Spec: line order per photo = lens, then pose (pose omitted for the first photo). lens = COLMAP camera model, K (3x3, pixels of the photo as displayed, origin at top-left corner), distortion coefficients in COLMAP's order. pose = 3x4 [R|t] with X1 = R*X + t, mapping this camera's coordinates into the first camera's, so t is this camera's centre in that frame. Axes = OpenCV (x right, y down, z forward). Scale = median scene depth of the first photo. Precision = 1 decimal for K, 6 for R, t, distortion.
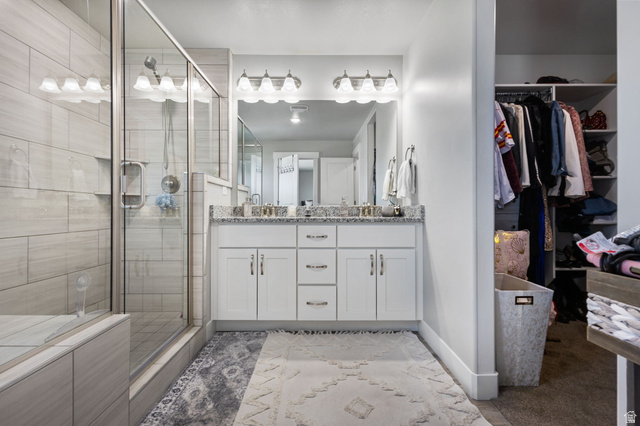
lens RADIAL K [[296.9, 0, 320.0], [0, 296.9, 213.0], [0, 0, 1]] dist [0.013514, 0.000063]
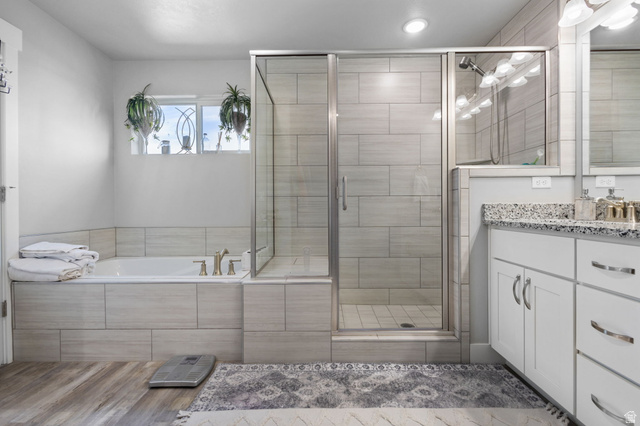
lens RADIAL K [[296.9, 0, 320.0], [0, 296.9, 213.0], [0, 0, 1]] dist [0.013514, 0.000063]
pose [[-0.020905, 0.013269, -0.999693, 0.548107], [-0.002447, 0.999908, 0.013323, -0.013008], [0.999778, 0.002725, -0.020871, 0.648247]]
